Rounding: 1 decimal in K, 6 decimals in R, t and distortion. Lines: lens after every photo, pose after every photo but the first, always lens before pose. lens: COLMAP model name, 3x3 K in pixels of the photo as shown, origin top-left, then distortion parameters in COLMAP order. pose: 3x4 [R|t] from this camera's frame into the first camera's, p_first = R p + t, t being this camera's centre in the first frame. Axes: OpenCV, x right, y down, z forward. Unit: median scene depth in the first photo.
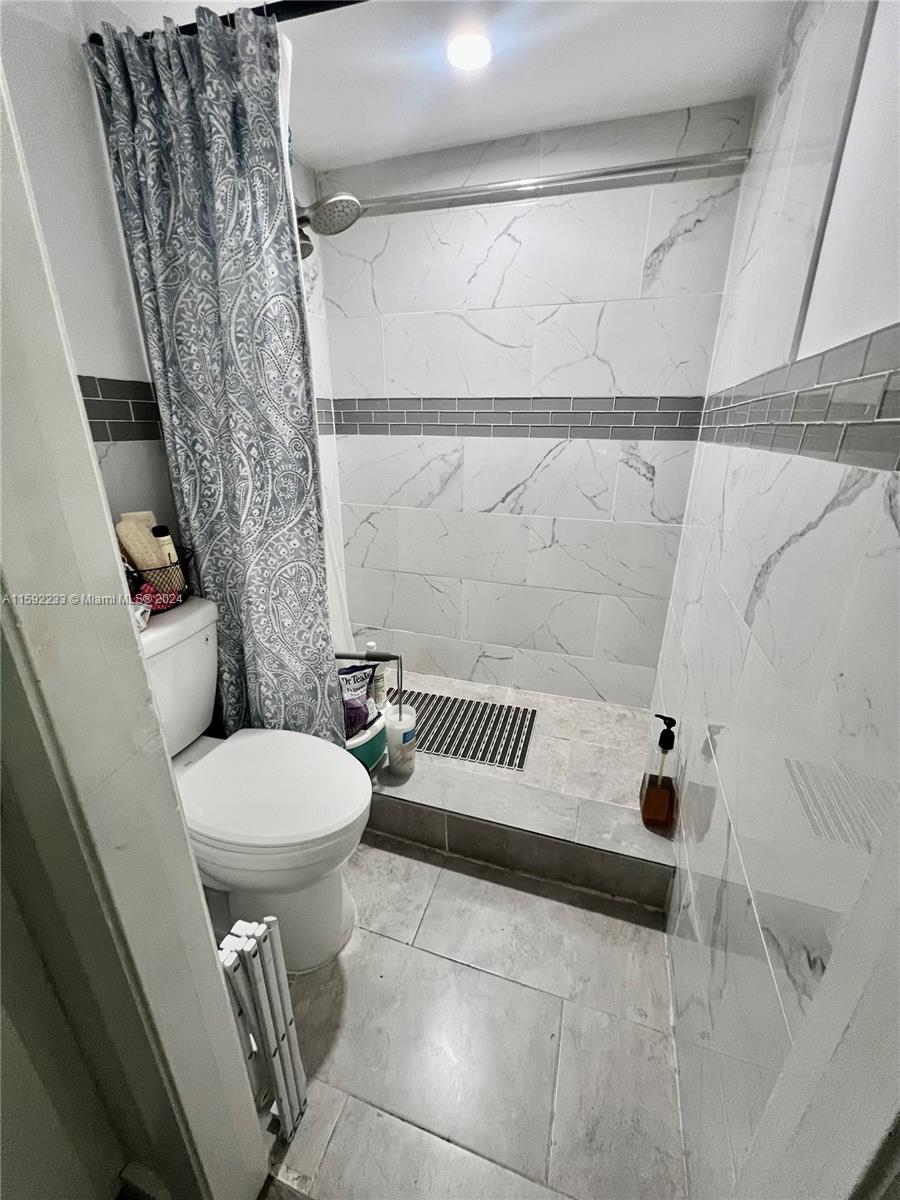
lens RADIAL K [[475.3, 0, 449.7], [0, 475.3, 598.0], [0, 0, 1]] dist [-0.001170, -0.000025]
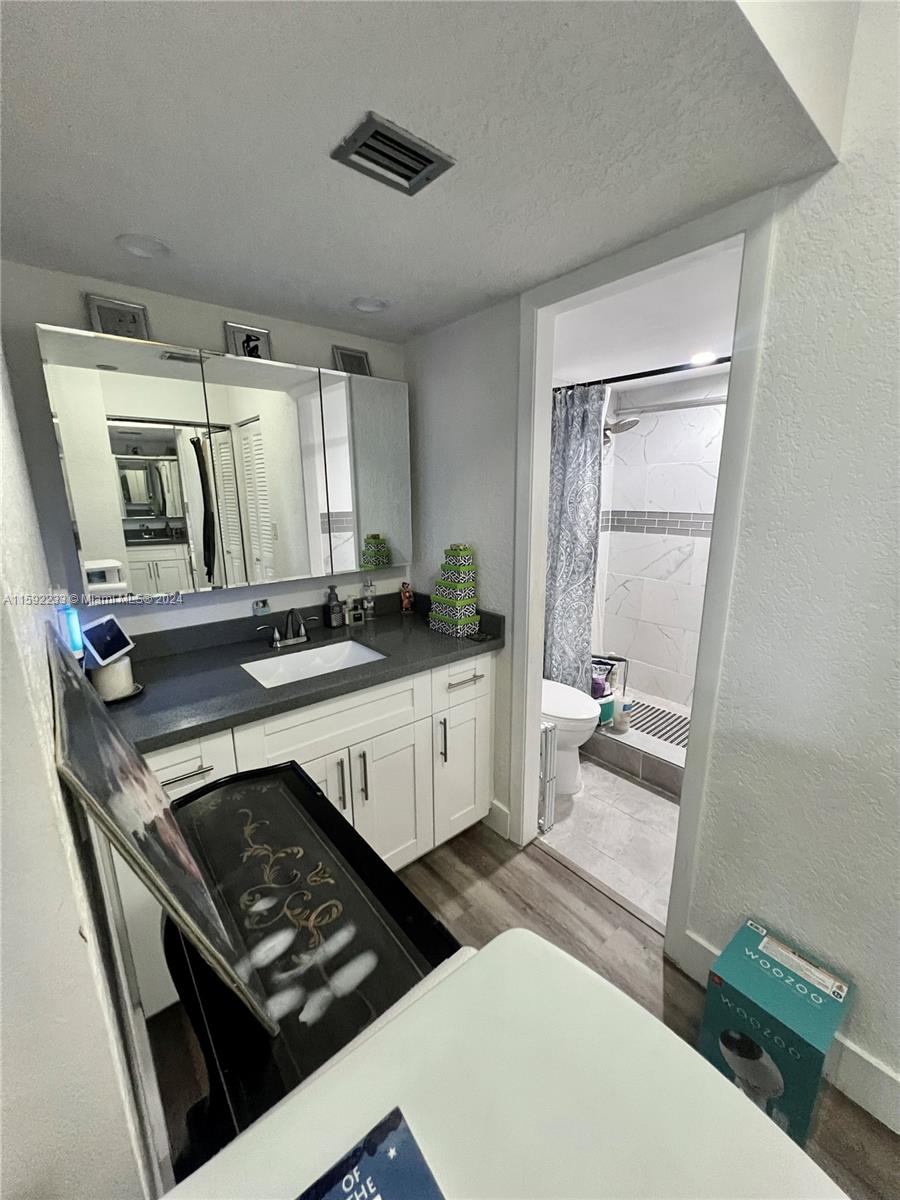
lens RADIAL K [[475.3, 0, 448.1], [0, 475.3, 599.2], [0, 0, 1]] dist [-0.001170, -0.000025]
pose [[0.848719, 0.105710, -0.518171, 0.245207], [-0.167617, 0.983072, -0.073989, 0.153080], [0.501578, 0.149650, 0.852071, -0.982836]]
